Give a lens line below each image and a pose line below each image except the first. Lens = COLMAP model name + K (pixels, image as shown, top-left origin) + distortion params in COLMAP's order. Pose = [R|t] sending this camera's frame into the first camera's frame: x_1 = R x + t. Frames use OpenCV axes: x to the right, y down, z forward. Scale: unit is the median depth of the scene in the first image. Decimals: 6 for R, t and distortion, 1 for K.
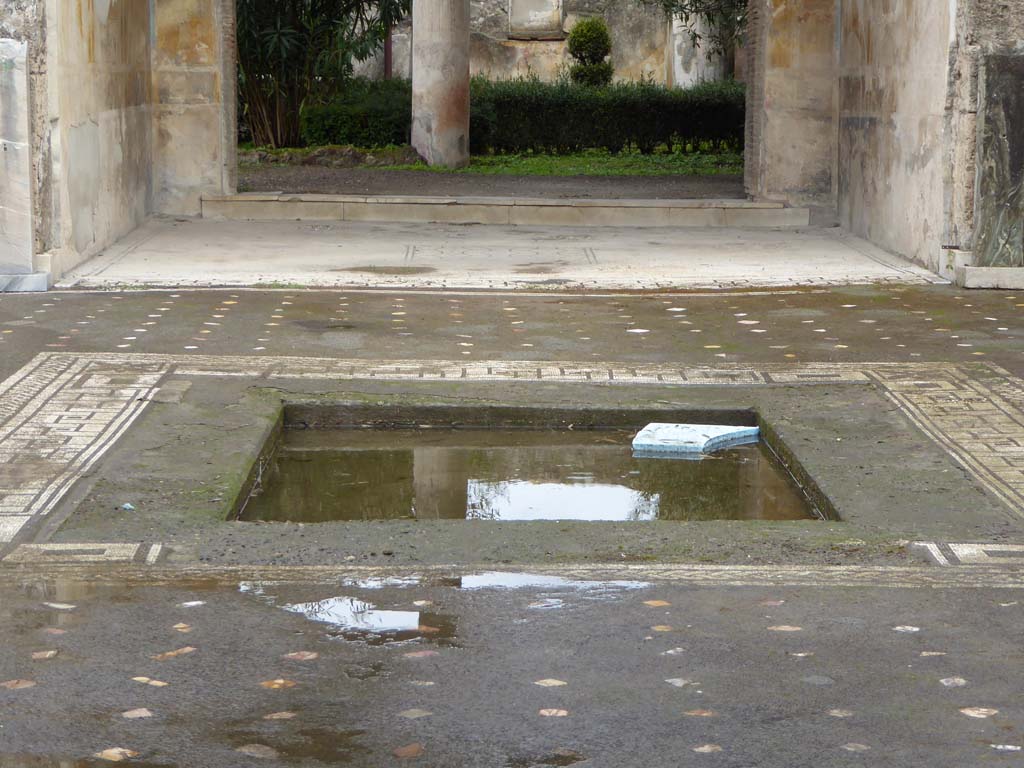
lens RADIAL K [[2641.0, 0, 515.1], [0, 2641.0, 379.3], [0, 0, 1]] dist [0.259593, 0.000000]
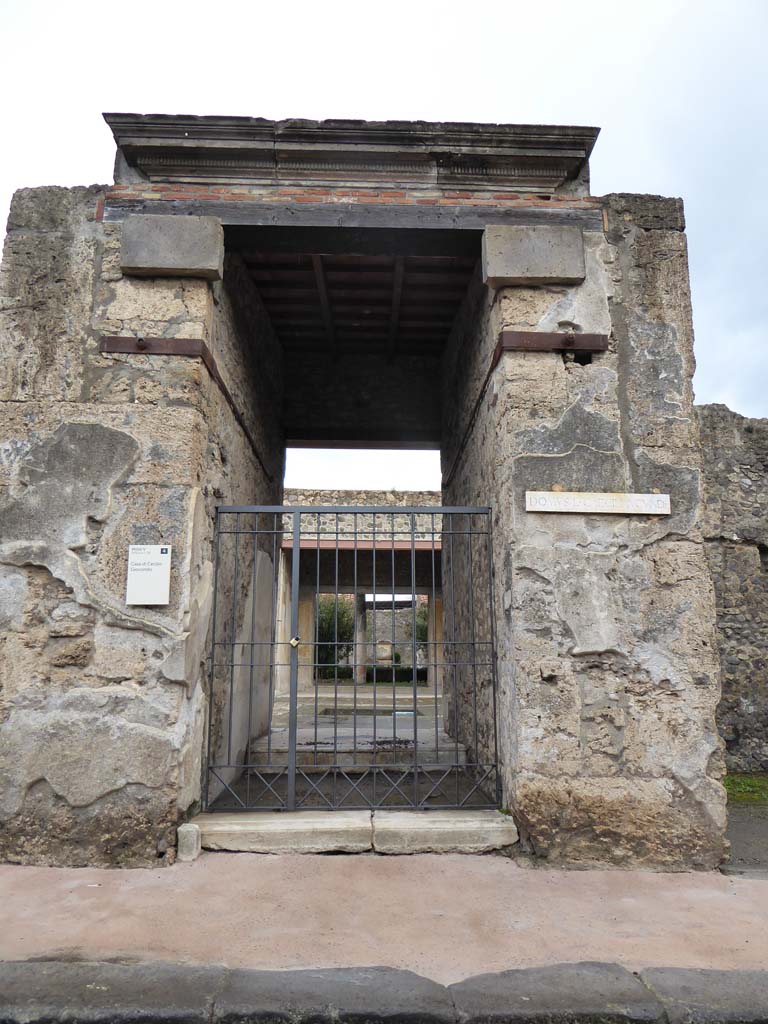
lens RADIAL K [[735.8, 0, 384.8], [0, 735.8, 512.8], [0, 0, 1]] dist [-0.004150, -0.005551]
pose [[0.999967, -0.007970, 0.001702, 0.019549], [0.008077, 0.941225, -0.337685, 0.097198], [0.001089, 0.337687, 0.941258, -0.337108]]
